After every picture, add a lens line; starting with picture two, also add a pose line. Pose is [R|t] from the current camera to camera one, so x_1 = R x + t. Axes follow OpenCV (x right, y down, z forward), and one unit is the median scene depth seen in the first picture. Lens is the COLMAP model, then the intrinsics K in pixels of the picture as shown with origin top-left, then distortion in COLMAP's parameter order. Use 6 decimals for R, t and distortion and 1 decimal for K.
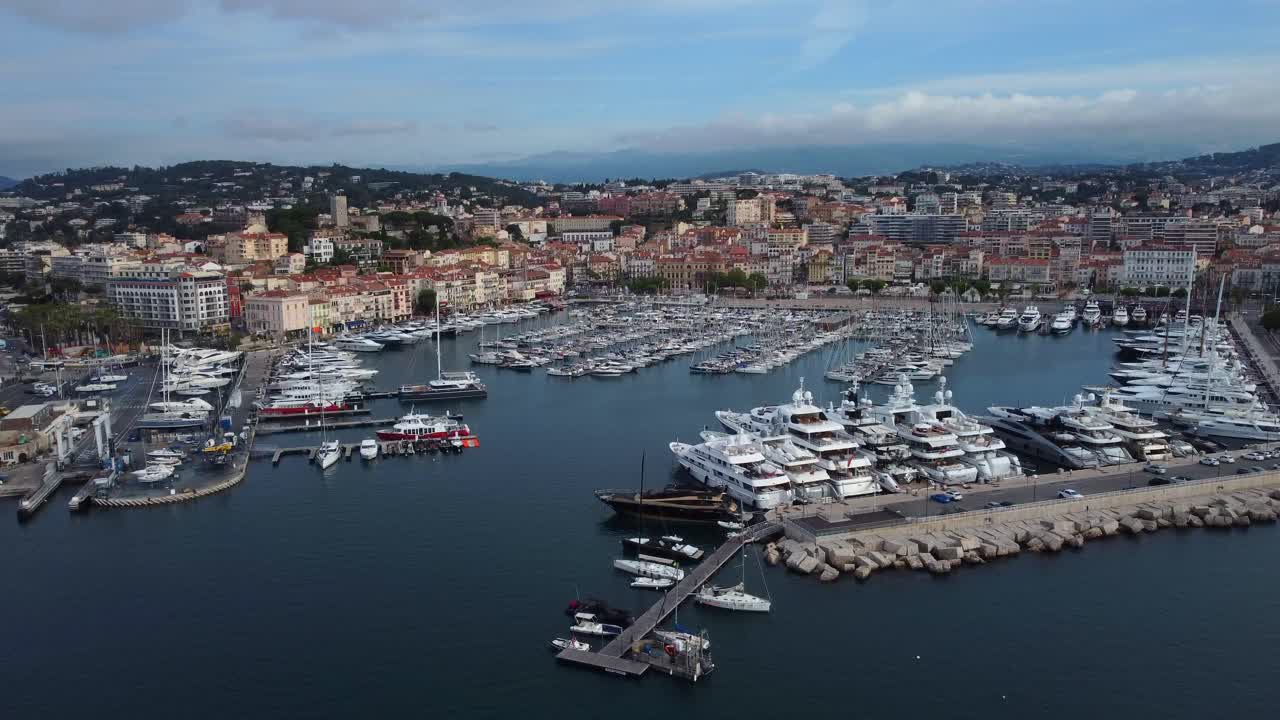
lens RADIAL K [[1086.9, 0, 640.0], [0, 1086.9, 360.0], [0, 0, 1]] dist [-0.001576, -0.001535]
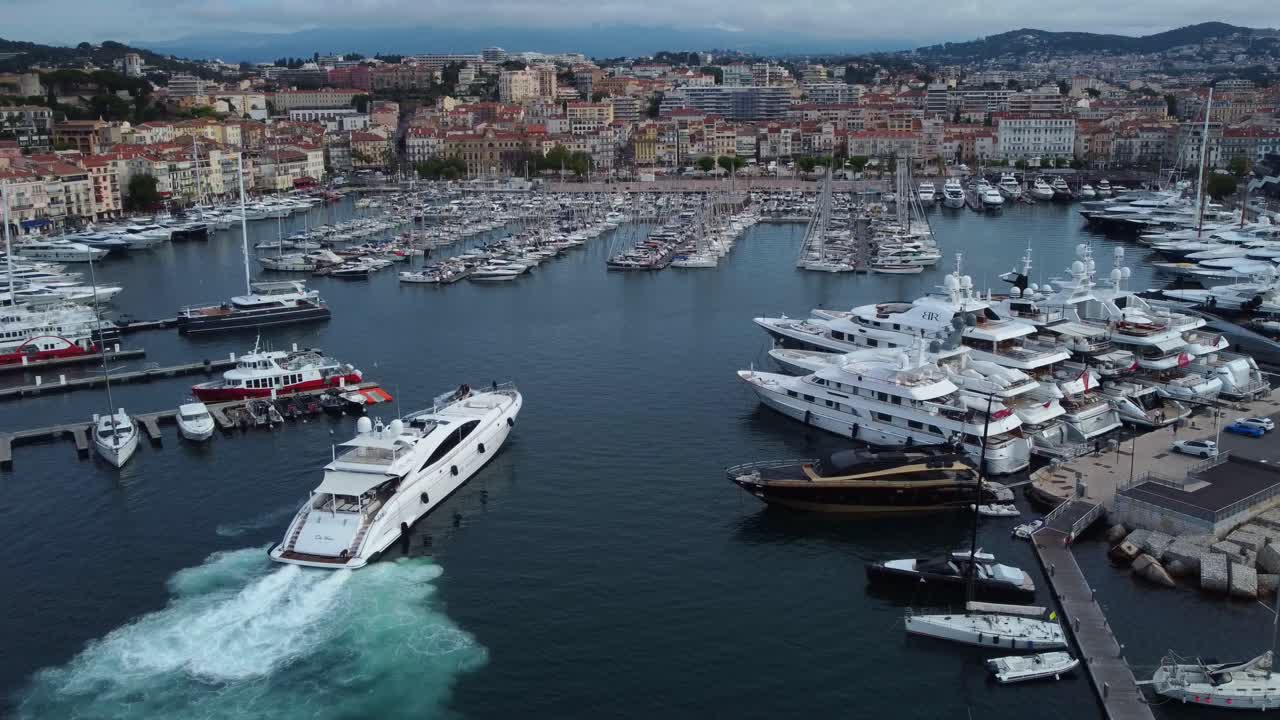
lens RADIAL K [[1086.9, 0, 640.0], [0, 1086.9, 360.0], [0, 0, 1]] dist [-0.001576, -0.001535]
pose [[0.948576, -0.064829, 0.309840, -0.121599], [0.041128, 0.995748, 0.082431, 0.009537], [-0.313866, -0.065449, 0.947209, 0.248085]]
